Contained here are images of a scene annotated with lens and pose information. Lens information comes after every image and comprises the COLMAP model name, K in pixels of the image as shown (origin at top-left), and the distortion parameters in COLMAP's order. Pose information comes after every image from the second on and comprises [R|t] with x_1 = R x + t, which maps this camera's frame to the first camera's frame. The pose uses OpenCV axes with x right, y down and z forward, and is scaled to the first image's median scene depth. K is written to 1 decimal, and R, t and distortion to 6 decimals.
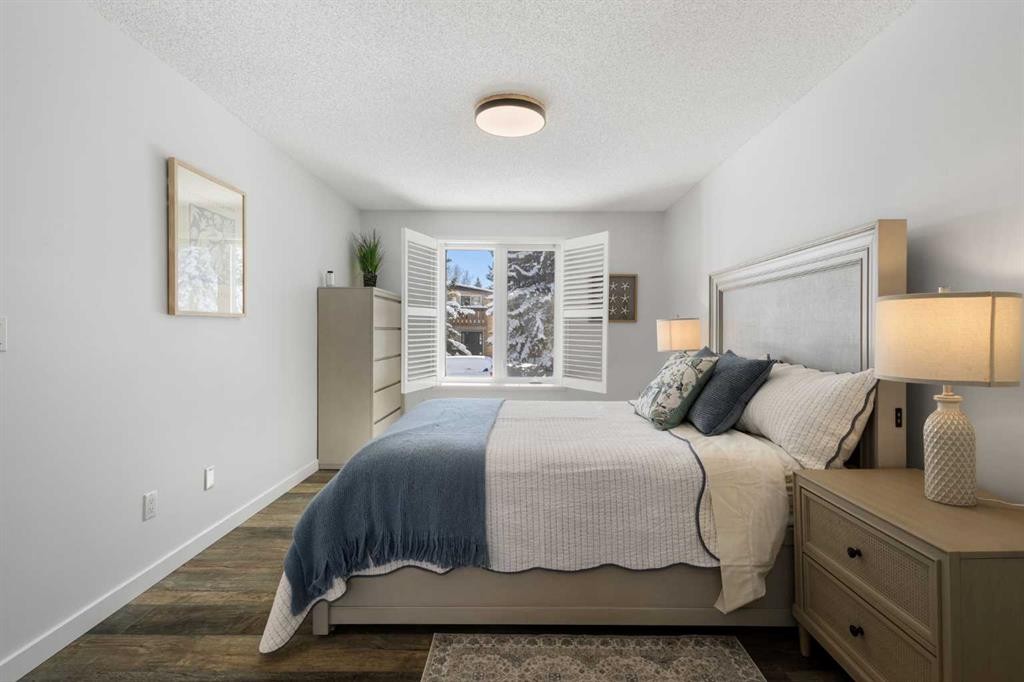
lens RADIAL K [[477.3, 0, 512.9], [0, 477.3, 336.6], [0, 0, 1]] dist [0.008179, -0.000800]
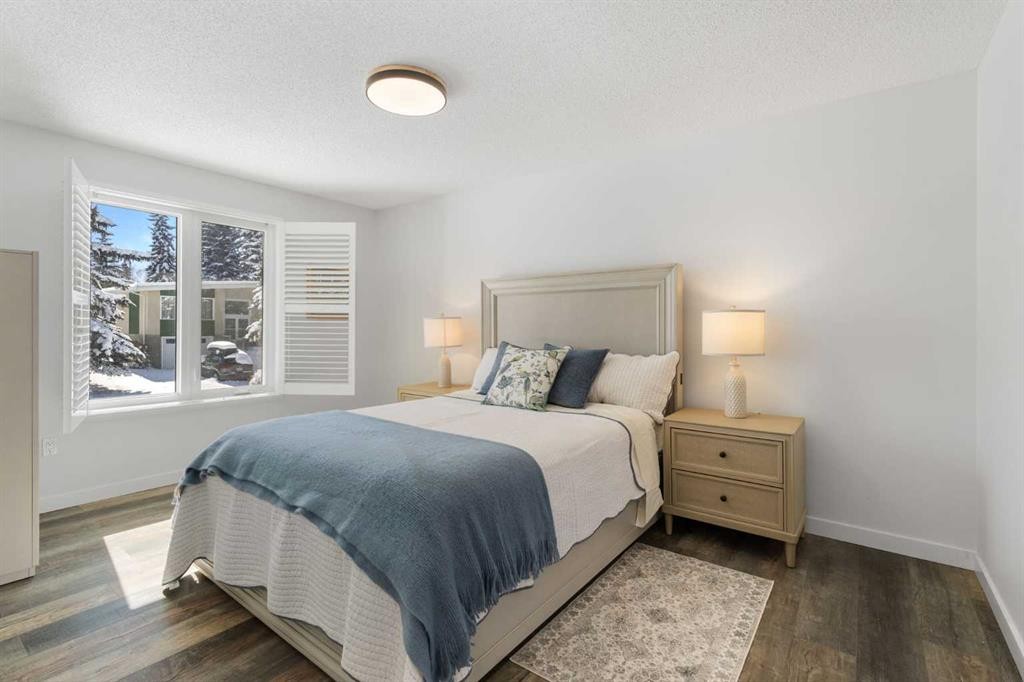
lens RADIAL K [[477.3, 0, 511.3], [0, 477.3, 333.0], [0, 0, 1]] dist [0.008179, -0.000800]
pose [[0.591192, -0.007583, 0.806495, -0.697075], [0.008525, 0.999959, 0.003152, -0.006280], [-0.806486, 0.005012, 0.591232, 0.350061]]
